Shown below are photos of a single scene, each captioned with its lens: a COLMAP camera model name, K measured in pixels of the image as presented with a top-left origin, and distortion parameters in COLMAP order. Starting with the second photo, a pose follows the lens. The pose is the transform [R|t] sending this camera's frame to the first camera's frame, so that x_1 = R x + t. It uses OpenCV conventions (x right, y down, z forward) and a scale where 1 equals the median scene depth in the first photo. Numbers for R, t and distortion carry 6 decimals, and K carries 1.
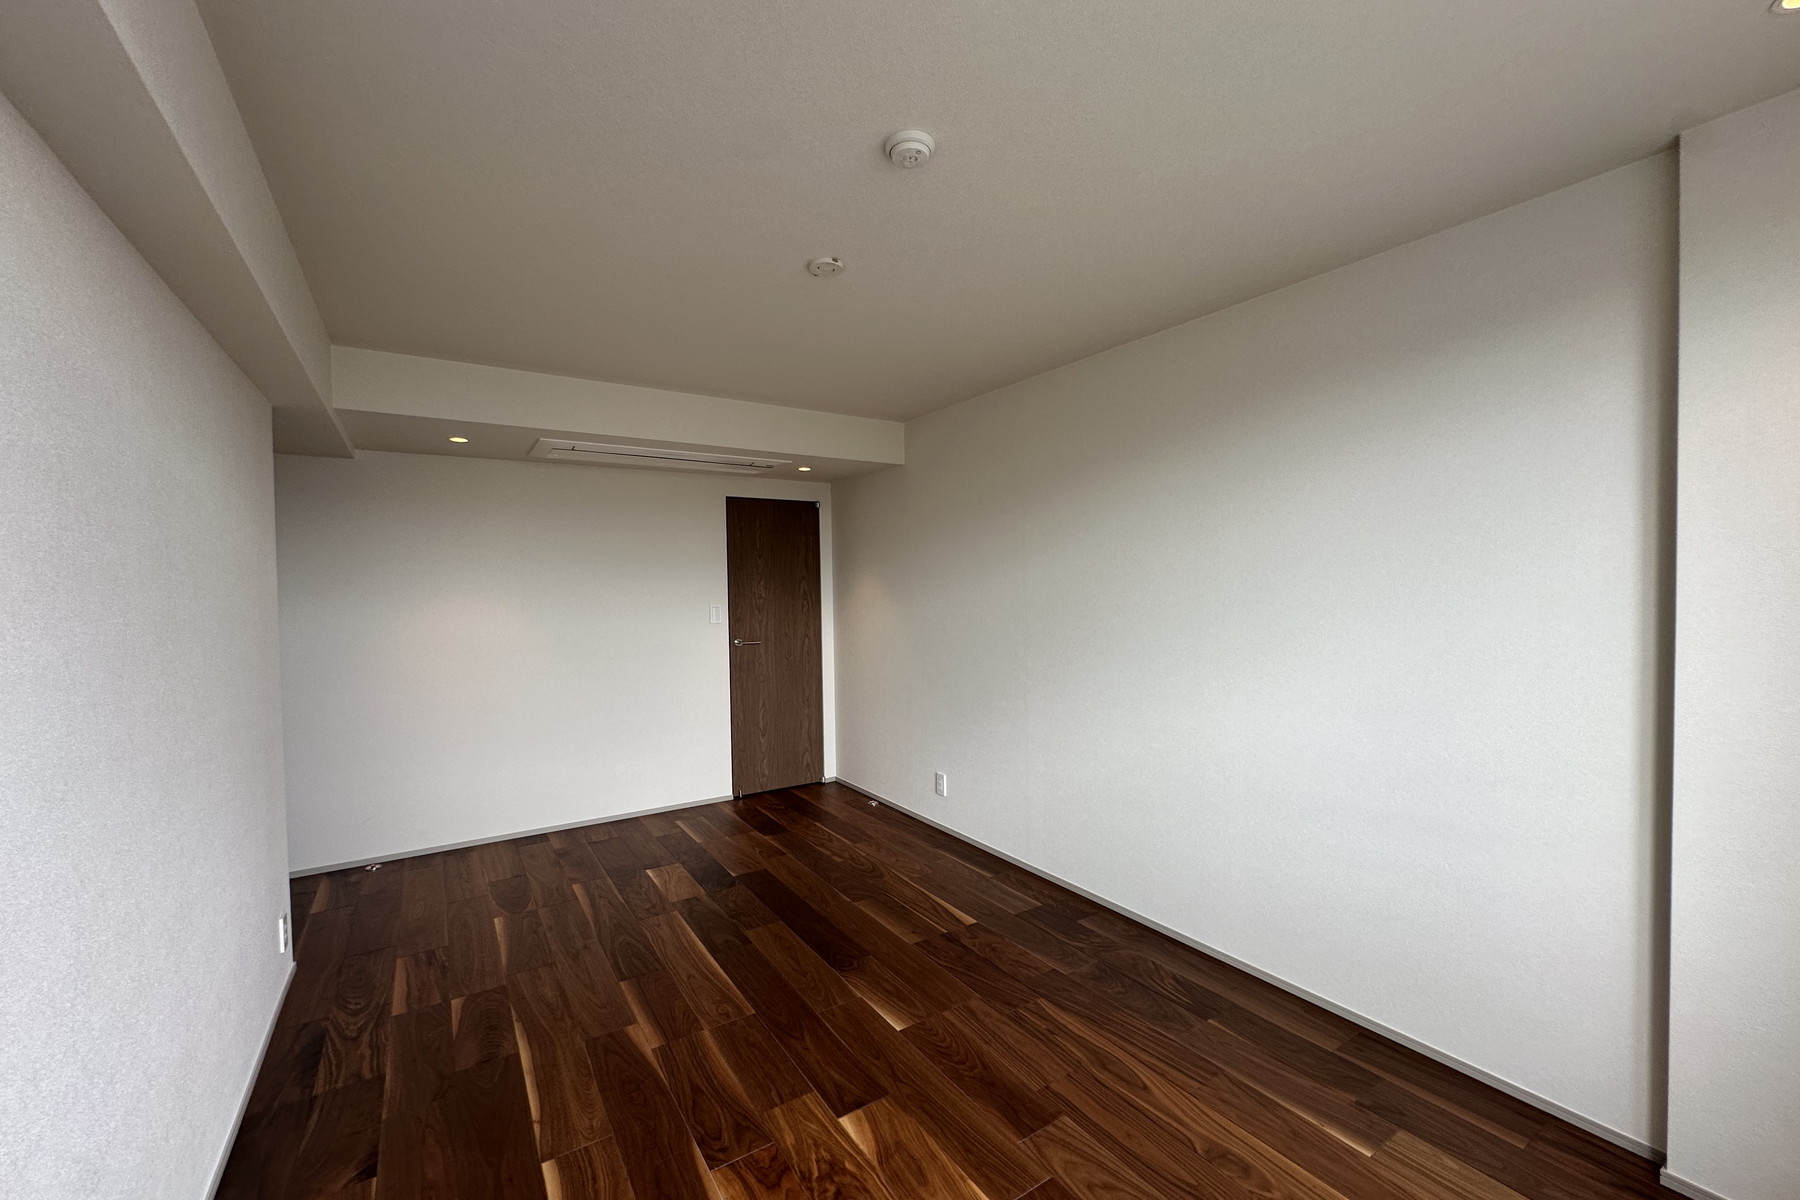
lens RADIAL K [[718.8, 0, 895.2], [0, 718.8, 595.8], [0, 0, 1]] dist [-0.007217, 0.000982]
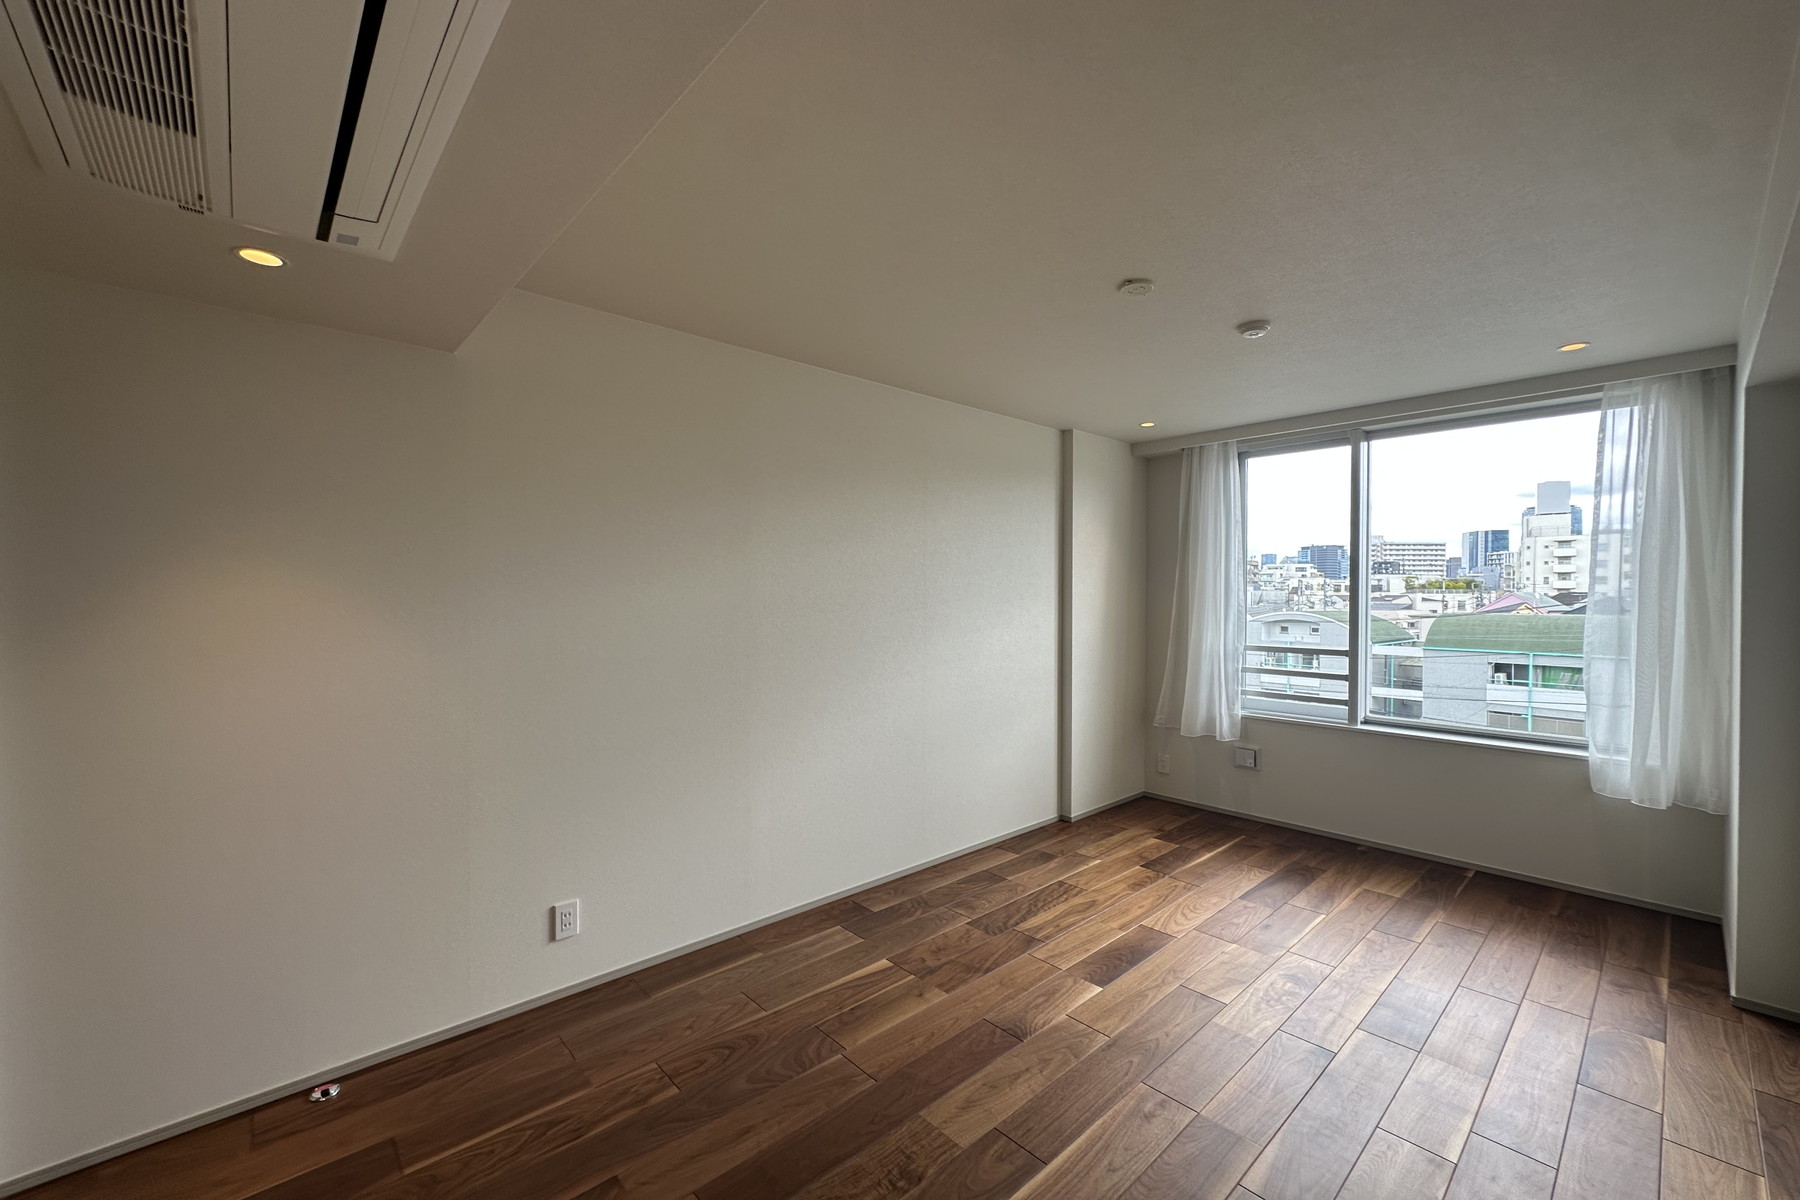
lens RADIAL K [[718.8, 0, 894.8], [0, 718.8, 607.4], [0, 0, 1]] dist [-0.007217, 0.000982]
pose [[-0.159014, -0.004604, 0.987266, -0.774130], [0.017597, 0.999817, 0.007496, -0.001644], [-0.987119, 0.018565, -0.158904, 1.101038]]
